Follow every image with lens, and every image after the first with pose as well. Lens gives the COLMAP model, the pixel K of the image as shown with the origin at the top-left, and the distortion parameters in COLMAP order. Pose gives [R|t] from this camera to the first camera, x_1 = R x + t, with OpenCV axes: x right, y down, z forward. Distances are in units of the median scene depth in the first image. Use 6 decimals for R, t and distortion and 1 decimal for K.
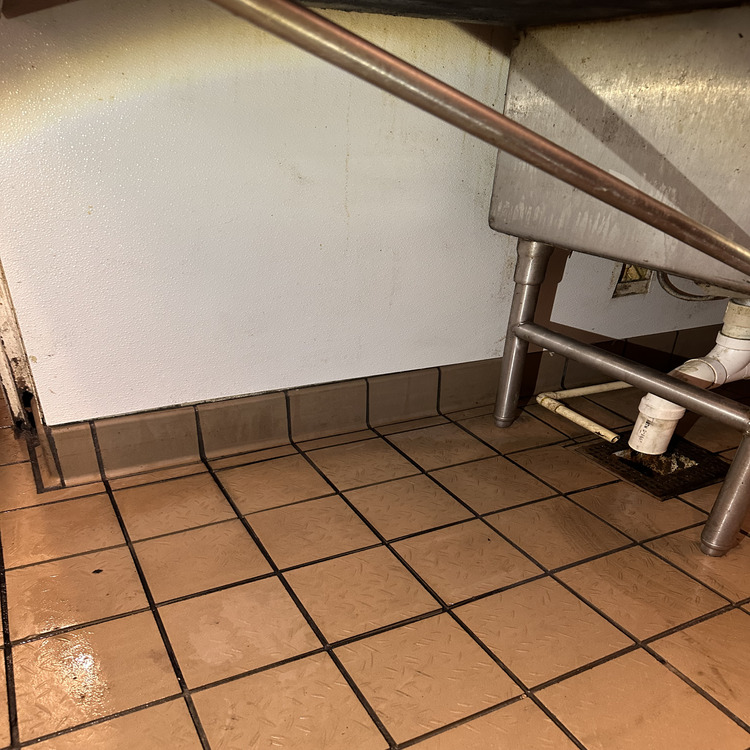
lens RADIAL K [[744.7, 0, 376.1], [0, 744.7, 429.5], [0, 0, 1]] dist [0.069259, -0.027659]
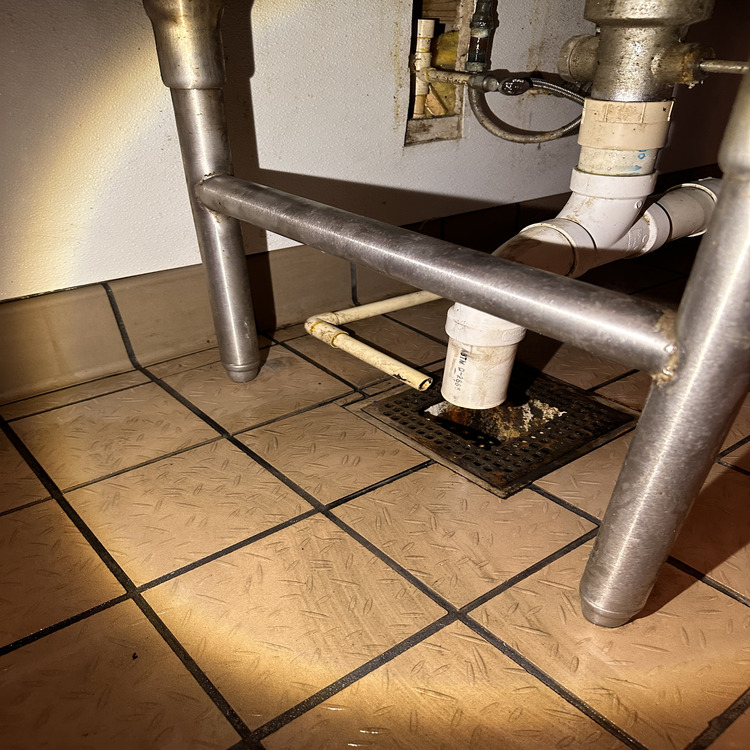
lens RADIAL K [[806.5, 0, 375.0], [0, 806.5, 375.0], [0, 0, 1]] dist [0.219097, -0.620740]
pose [[0.980186, -0.104492, 0.168277, 0.172770], [0.102436, 0.994520, 0.020879, -0.010855], [-0.169537, -0.003227, 0.985519, 0.383175]]
